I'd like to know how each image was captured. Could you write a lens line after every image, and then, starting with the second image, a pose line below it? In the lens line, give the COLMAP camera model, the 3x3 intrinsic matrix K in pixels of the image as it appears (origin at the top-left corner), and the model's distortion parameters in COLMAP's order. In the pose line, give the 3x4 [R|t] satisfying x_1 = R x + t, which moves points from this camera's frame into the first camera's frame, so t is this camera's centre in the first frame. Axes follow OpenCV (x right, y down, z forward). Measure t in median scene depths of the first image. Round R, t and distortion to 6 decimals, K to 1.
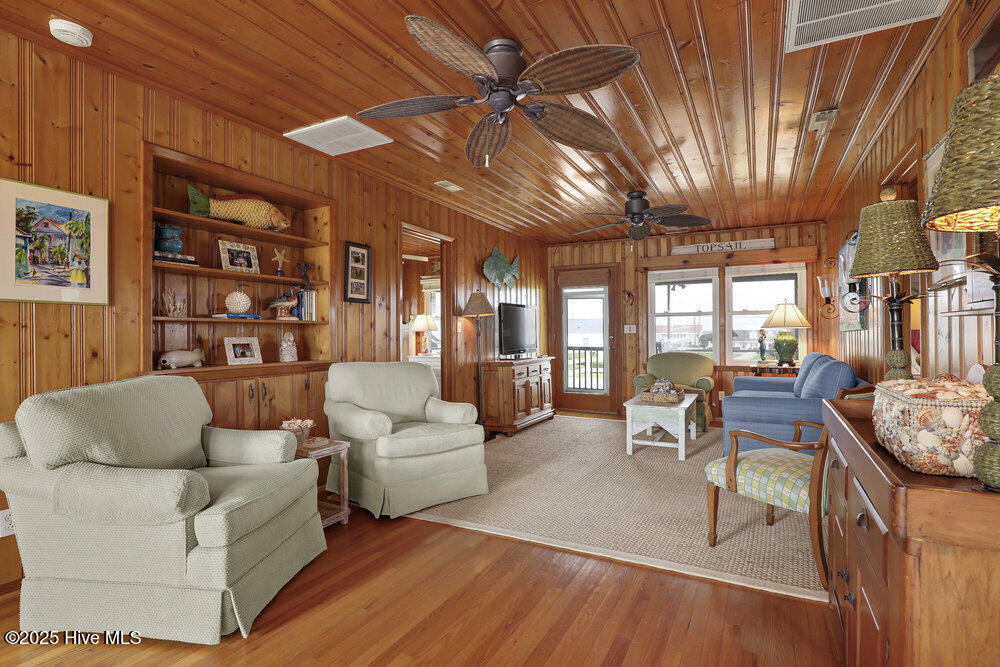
lens RADIAL K [[495.3, 0, 500.0], [0, 495.3, 333.5], [0, 0, 1]] dist [-0.015252, -0.000017]
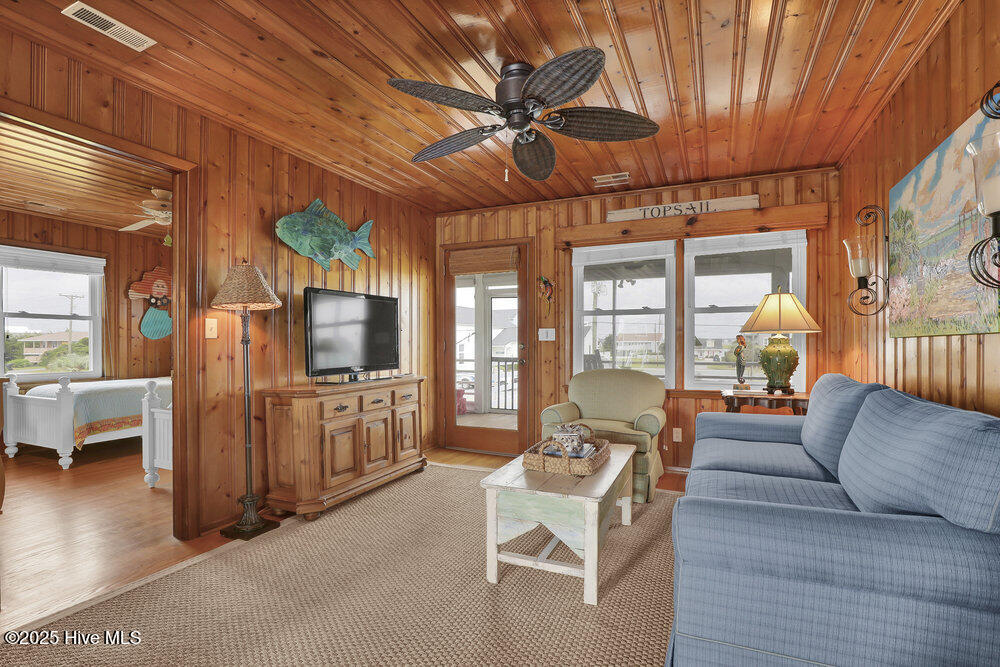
lens RADIAL K [[488.4, 0, 497.8], [0, 488.4, 343.9], [0, 0, 1]] dist [-0.003332, -0.000397]
pose [[0.998431, 0.002622, 0.055931, 0.170626], [-0.002991, 0.999974, 0.006523, 0.000126], [-0.055913, -0.006680, 0.998413, 0.360911]]
